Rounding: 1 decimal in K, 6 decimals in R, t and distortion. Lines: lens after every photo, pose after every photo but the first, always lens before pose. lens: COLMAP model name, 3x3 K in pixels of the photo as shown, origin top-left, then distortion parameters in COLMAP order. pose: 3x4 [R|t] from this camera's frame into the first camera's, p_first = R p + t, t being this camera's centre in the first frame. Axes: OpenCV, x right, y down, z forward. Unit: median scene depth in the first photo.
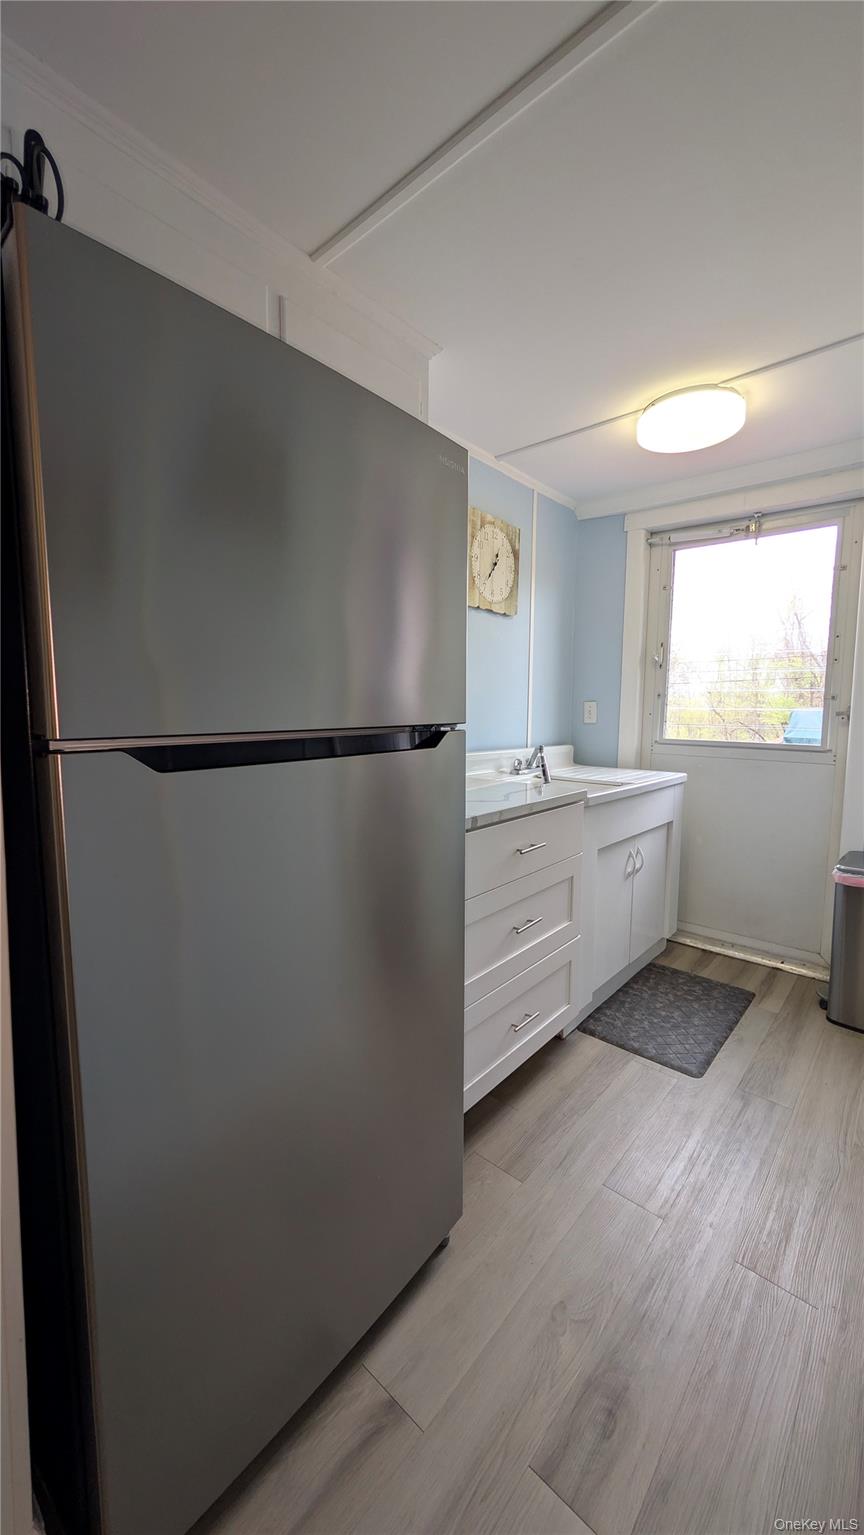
lens RADIAL K [[576.0, 0, 430.9], [0, 576.0, 768.8], [0, 0, 1]] dist [-0.001014, 0.000307]
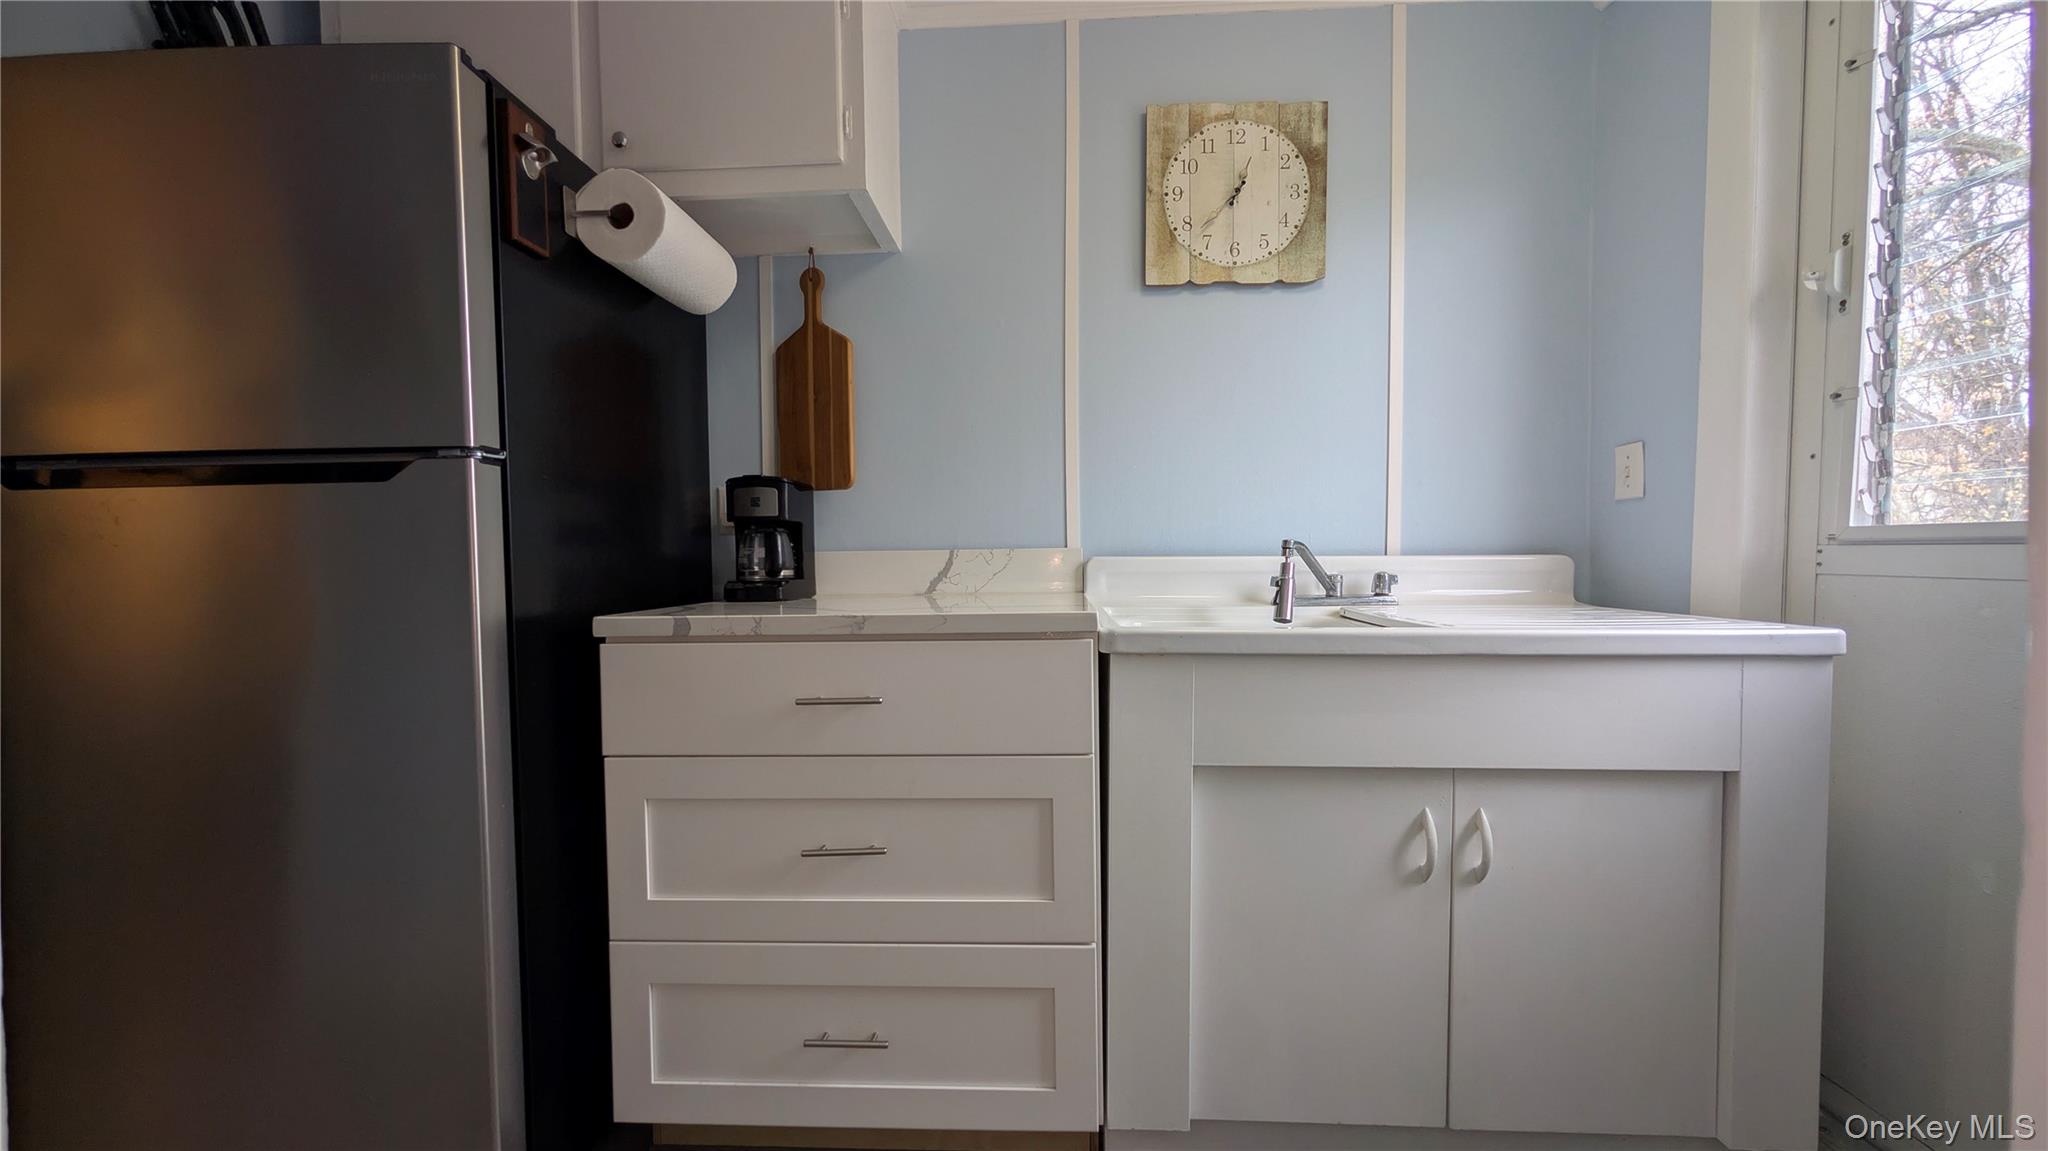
lens RADIAL K [[768.6, 0, 1019.2], [0, 768.6, 582.2], [0, 0, 1]] dist [-0.001014, 0.000307]
pose [[0.621071, 0.016642, -0.783577, 0.514176], [-0.070337, 0.996924, -0.034577, 0.028557], [0.780591, 0.076590, 0.620331, 0.432420]]
